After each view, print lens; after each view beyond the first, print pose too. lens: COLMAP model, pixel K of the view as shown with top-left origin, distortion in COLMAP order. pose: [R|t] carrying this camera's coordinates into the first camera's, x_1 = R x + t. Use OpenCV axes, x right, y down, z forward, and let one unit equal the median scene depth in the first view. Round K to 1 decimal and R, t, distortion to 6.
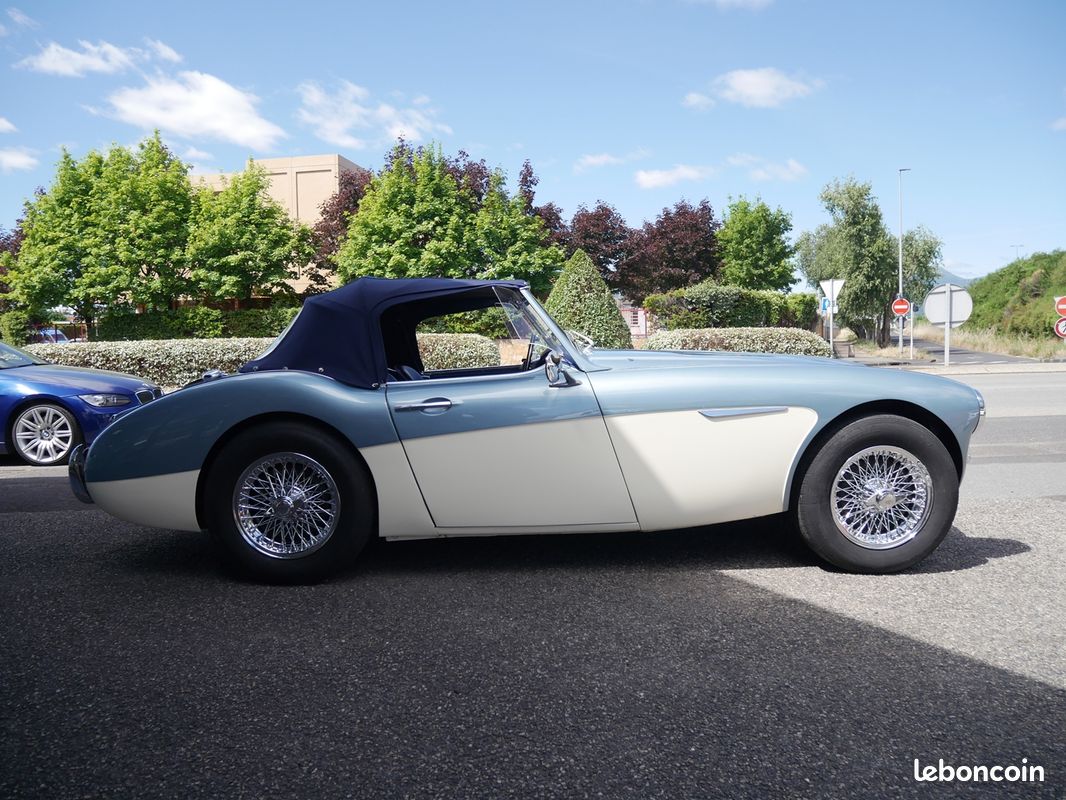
lens RADIAL K [[790.6, 0, 525.9], [0, 790.6, 399.3], [0, 0, 1]] dist [-0.063779, 0.023007]
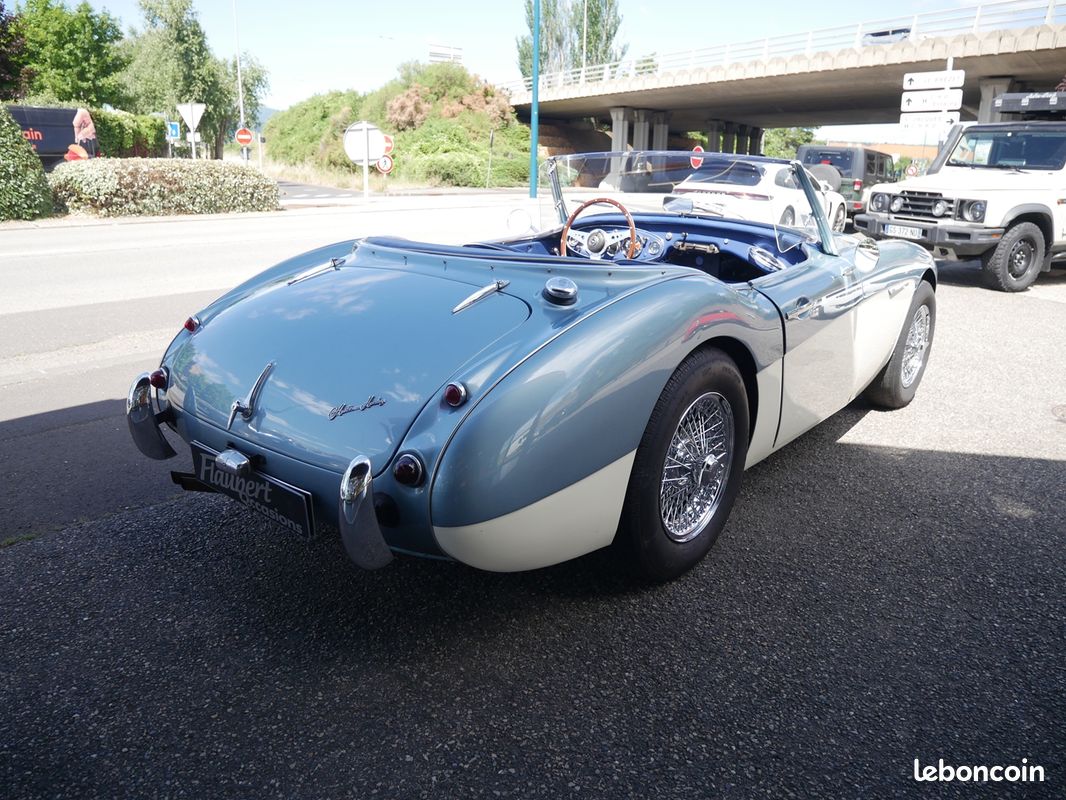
lens RADIAL K [[790.6, 0, 532.8], [0, 790.6, 400.0], [0, 0, 1]] dist [-0.063779, 0.023007]
pose [[0.645481, -0.182866, 0.741562, -0.091264], [0.019996, 0.974629, 0.222934, -0.008197], [-0.763515, -0.129071, 0.632761, 0.068579]]
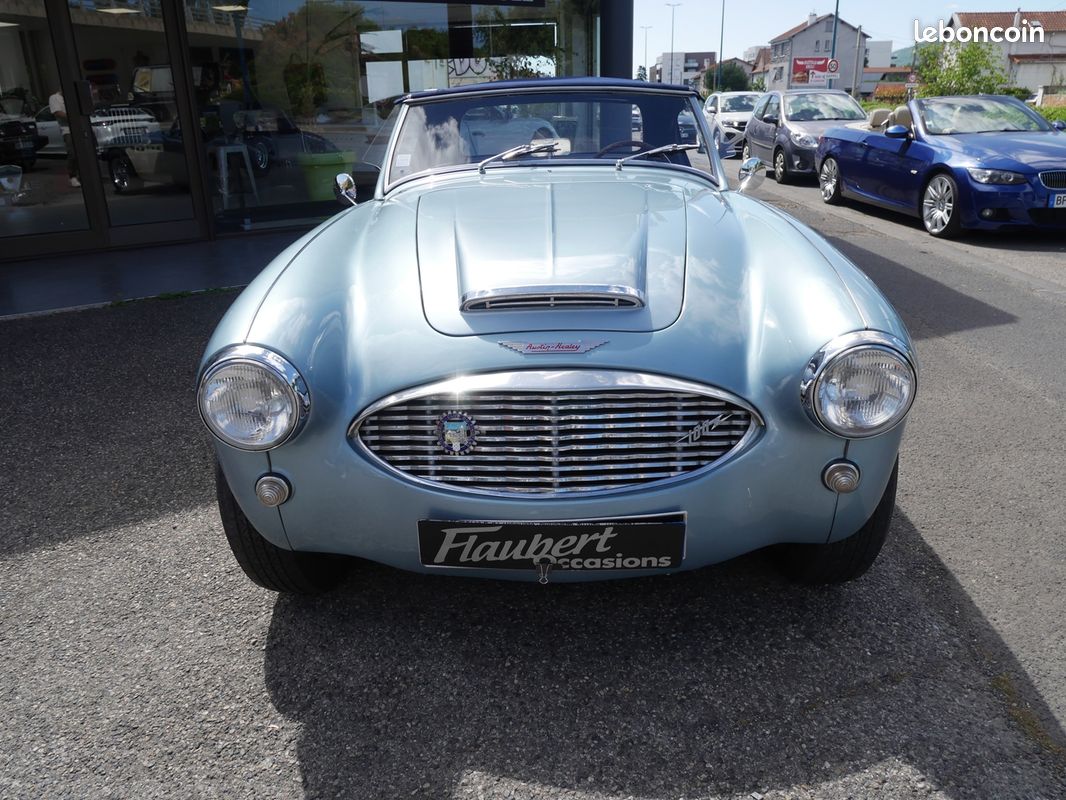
lens RADIAL K [[790.6, 0, 522.3], [0, 790.6, 398.3], [0, 0, 1]] dist [-0.063779, 0.023007]
pose [[-0.052241, 0.364751, -0.929638, 0.103643], [-0.039526, 0.929425, 0.366888, -0.016710], [0.997852, 0.055912, -0.034137, 0.124938]]
